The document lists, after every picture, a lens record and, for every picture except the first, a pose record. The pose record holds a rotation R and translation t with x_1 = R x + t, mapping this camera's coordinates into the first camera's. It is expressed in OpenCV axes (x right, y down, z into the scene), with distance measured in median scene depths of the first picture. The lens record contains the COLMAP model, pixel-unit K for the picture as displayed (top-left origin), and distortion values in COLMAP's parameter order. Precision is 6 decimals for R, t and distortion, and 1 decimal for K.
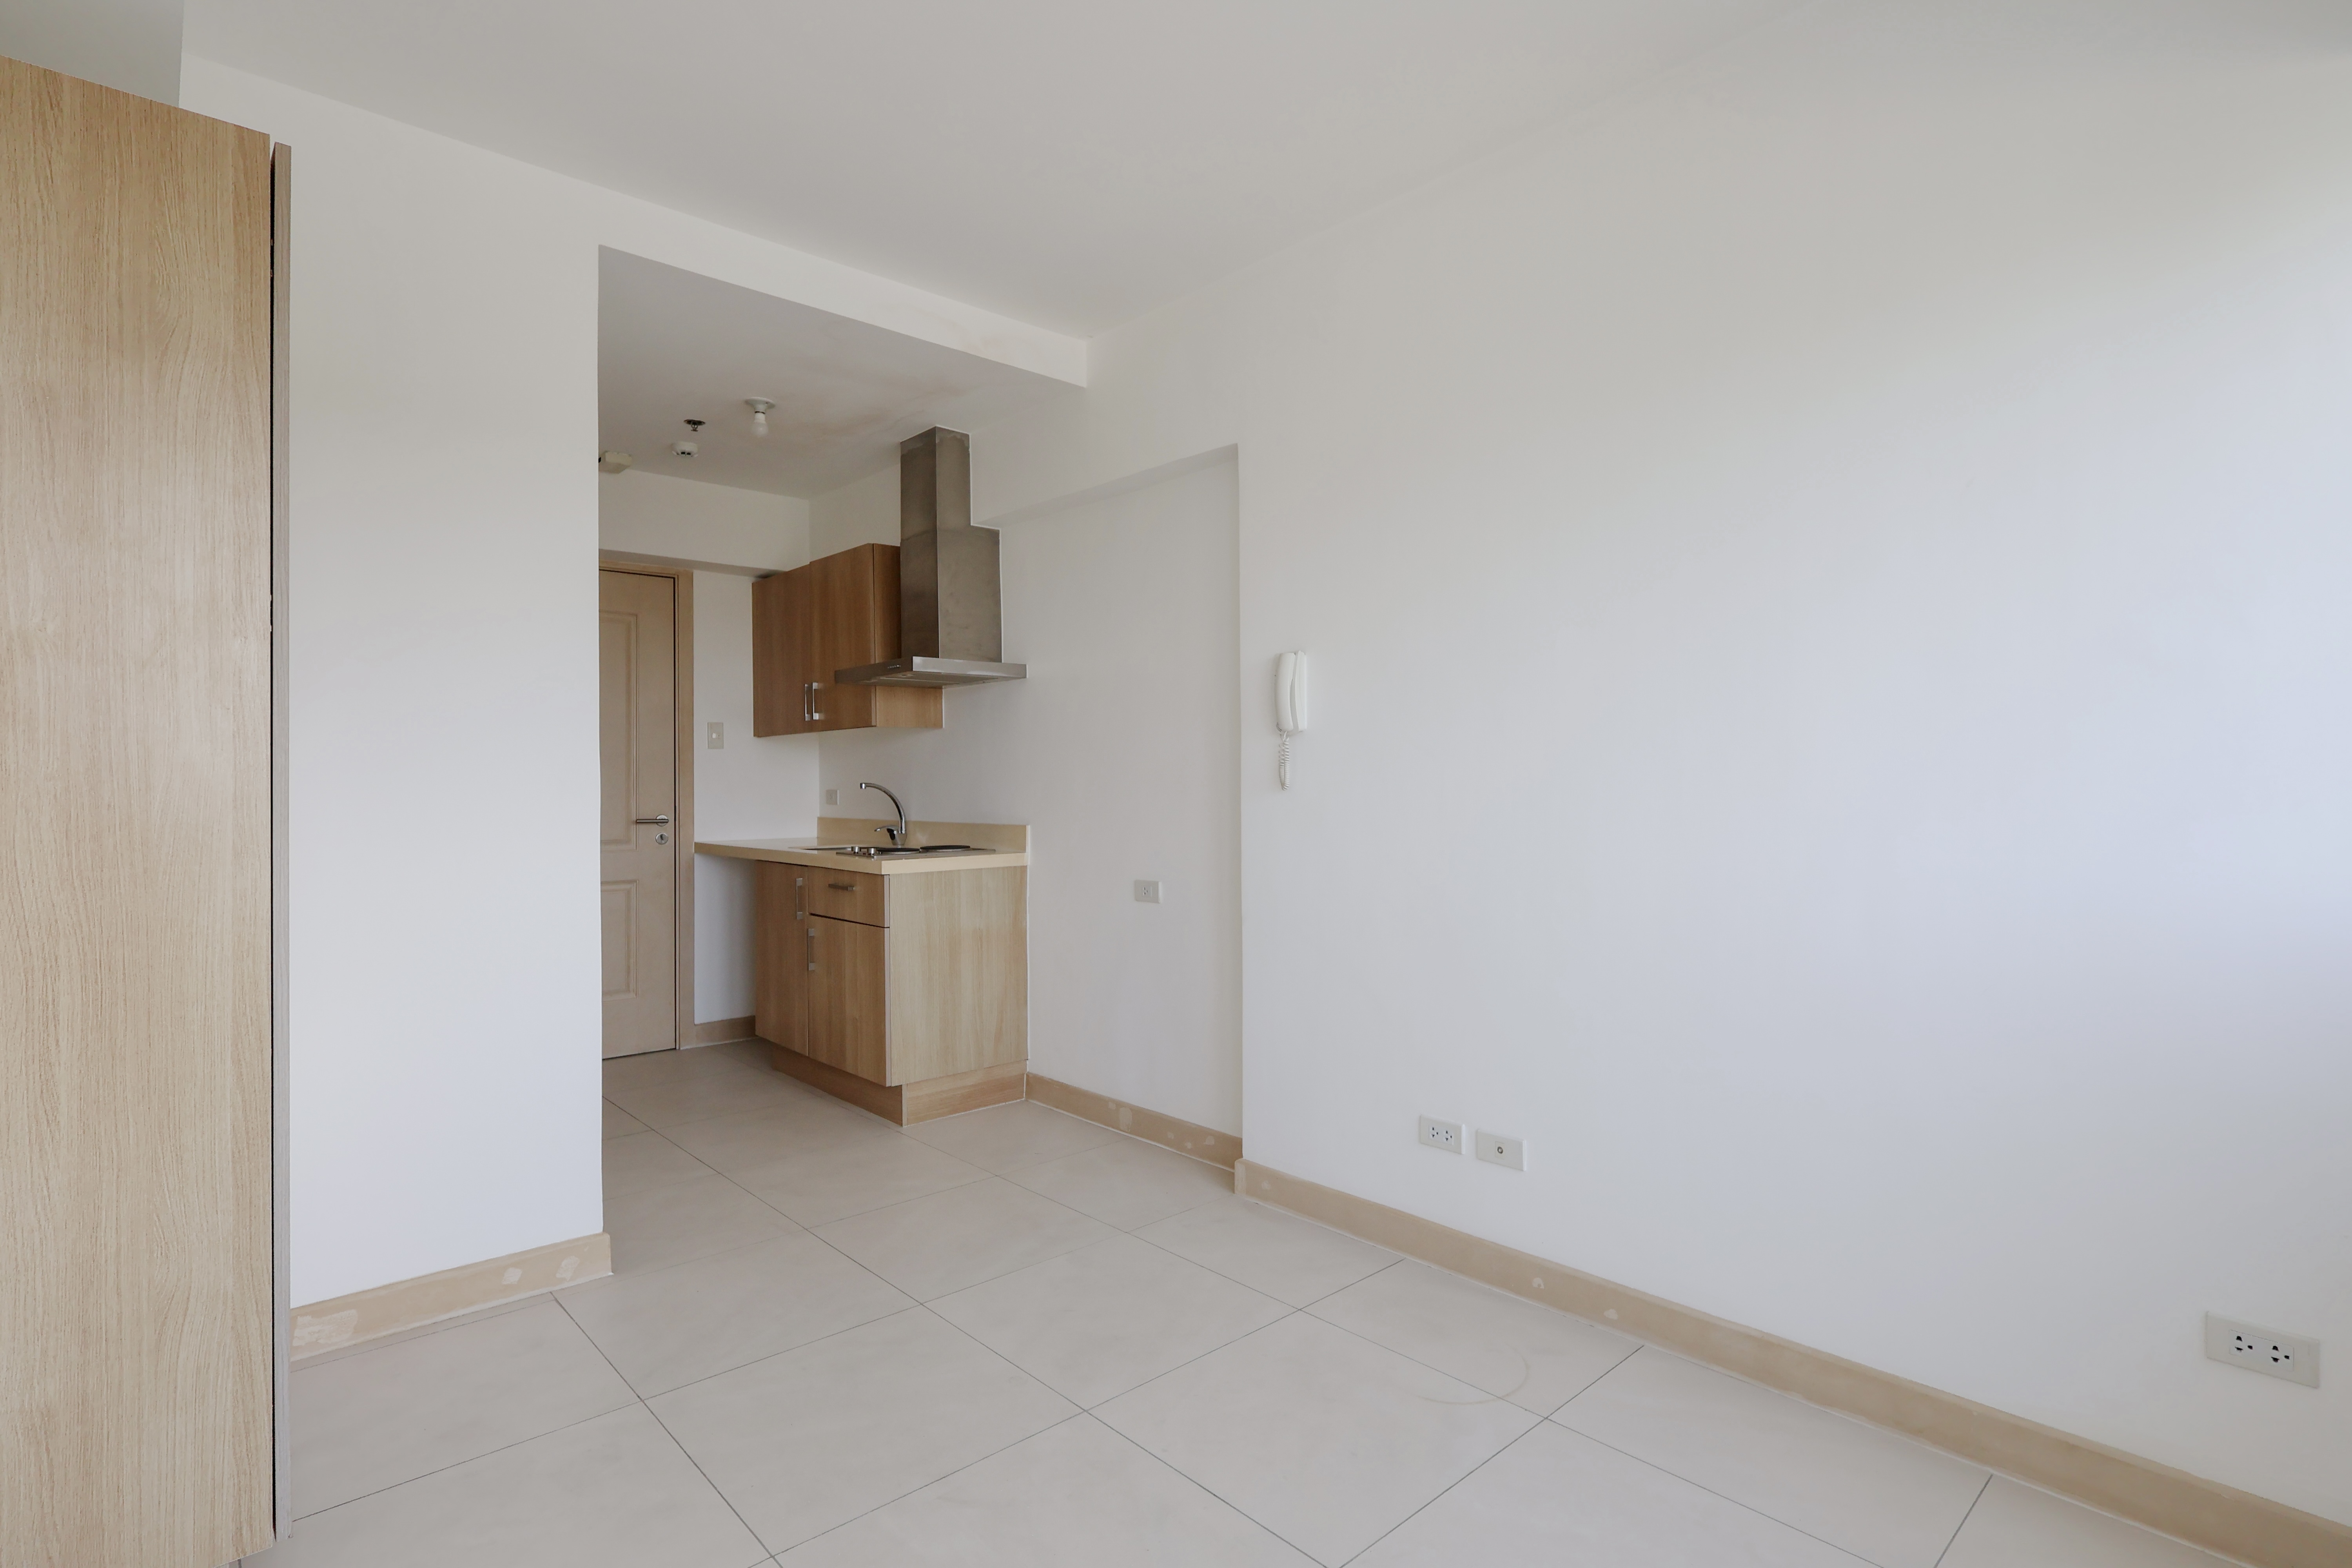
lens RADIAL K [[1126.5, 0, 1177.5], [0, 1126.5, 782.7], [0, 0, 1]] dist [-0.016055, 0.000569]
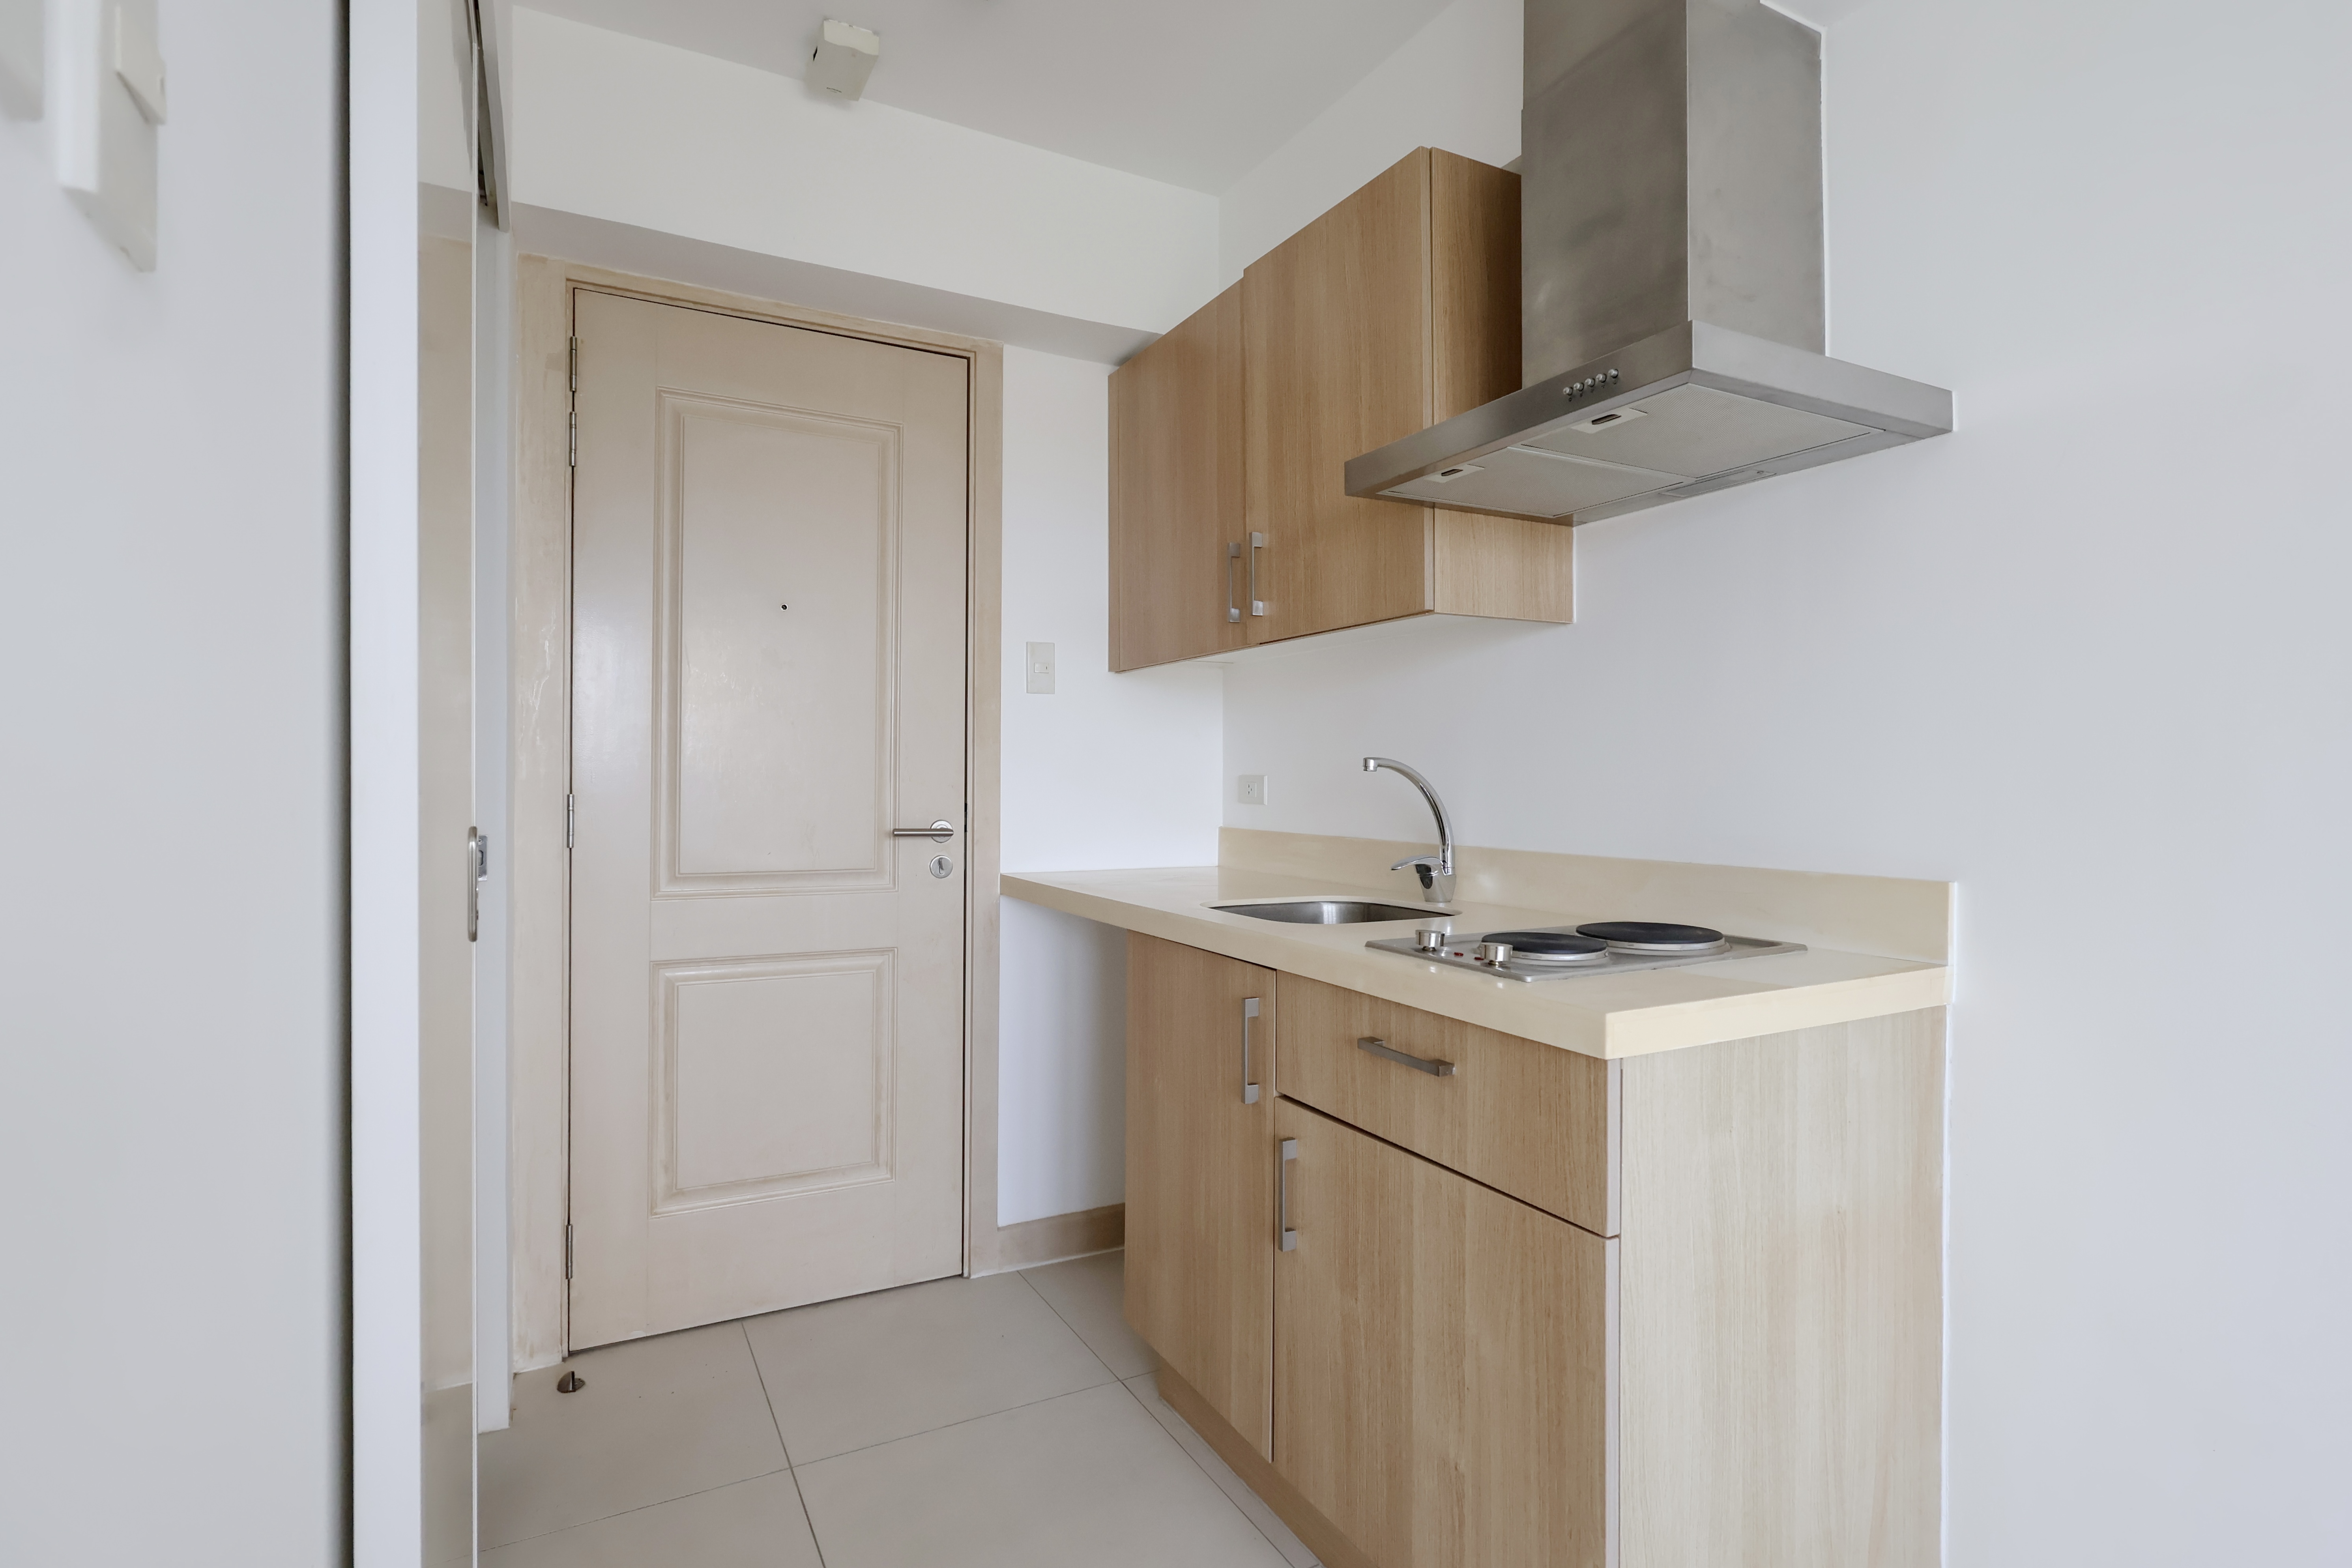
lens RADIAL K [[1179.5, 0, 1184.9], [0, 1179.5, 780.1], [0, 0, 1]] dist [-0.002001, -0.000132]
pose [[0.968590, 0.009797, -0.248470, -0.263734], [-0.009177, 0.999951, 0.003655, 0.008752], [0.248494, -0.001260, 0.968633, 0.612073]]
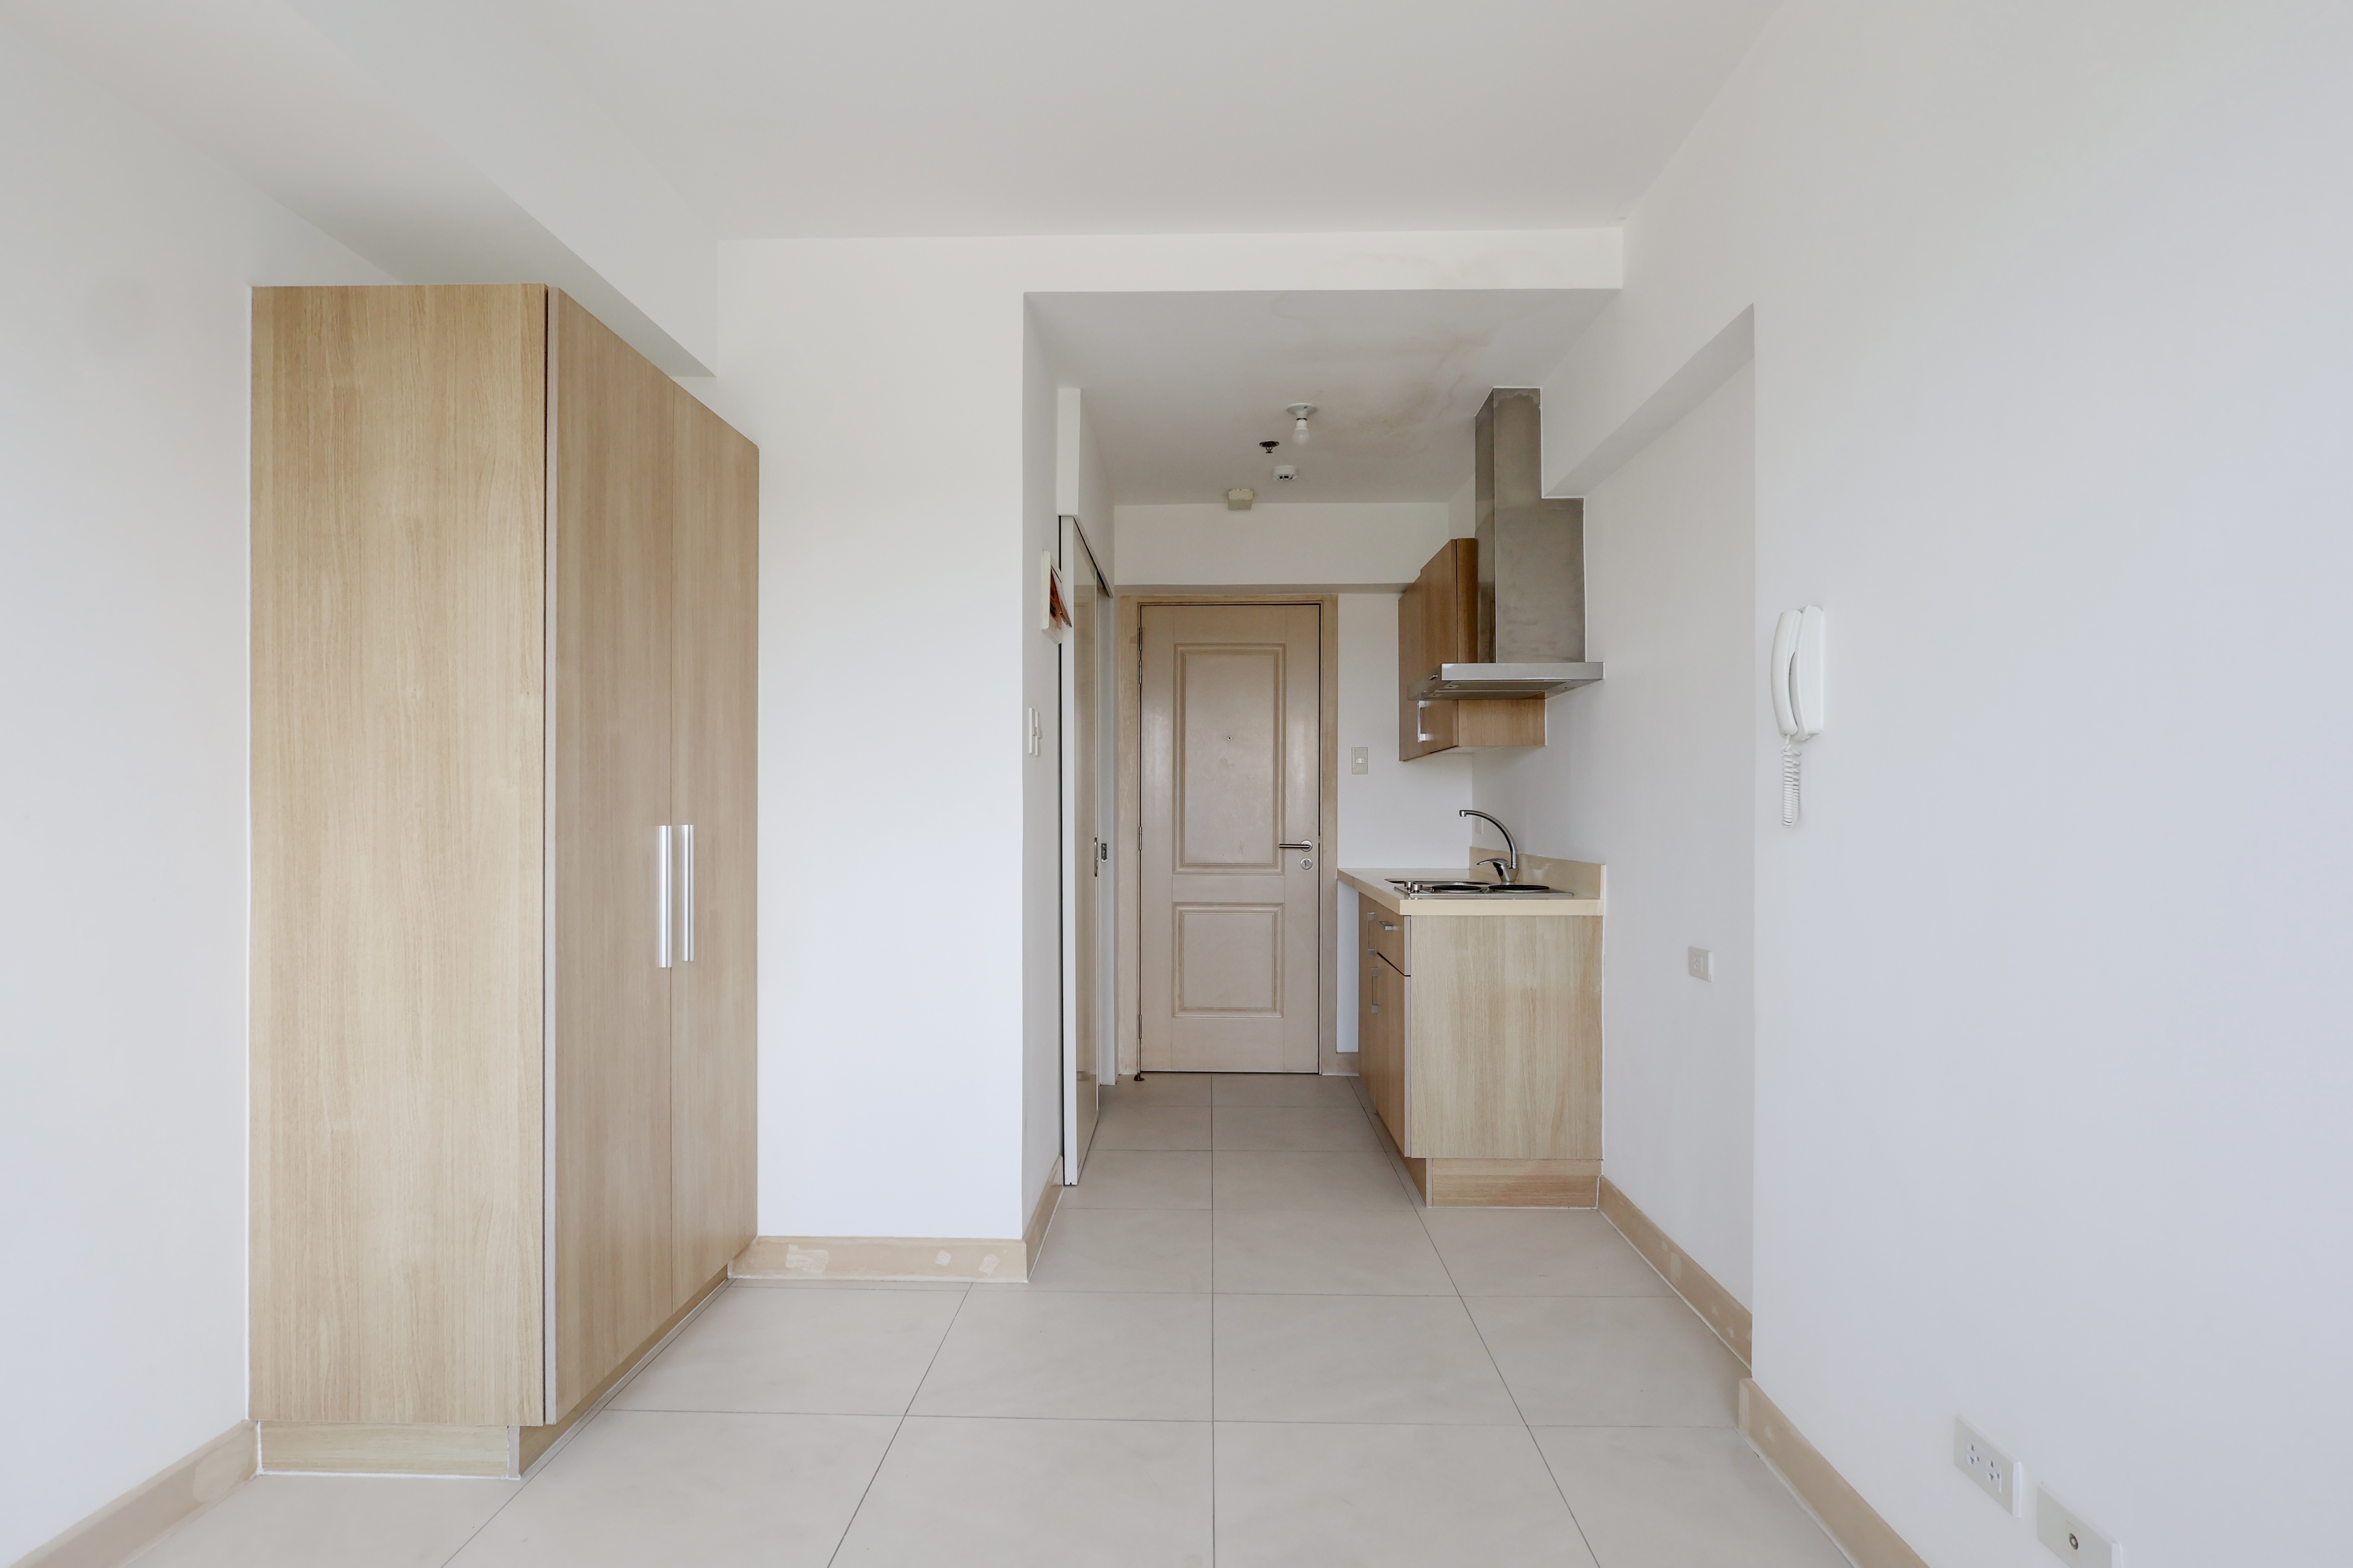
lens RADIAL K [[1147.6, 0, 1175.9], [0, 1147.6, 815.3], [0, 0, 1]] dist [-0.010413, 0.000858]
pose [[0.719196, 0.008600, -0.694754, 0.210193], [-0.004000, 0.999958, 0.008237, -0.002481], [0.694796, -0.003144, 0.719200, 0.211201]]
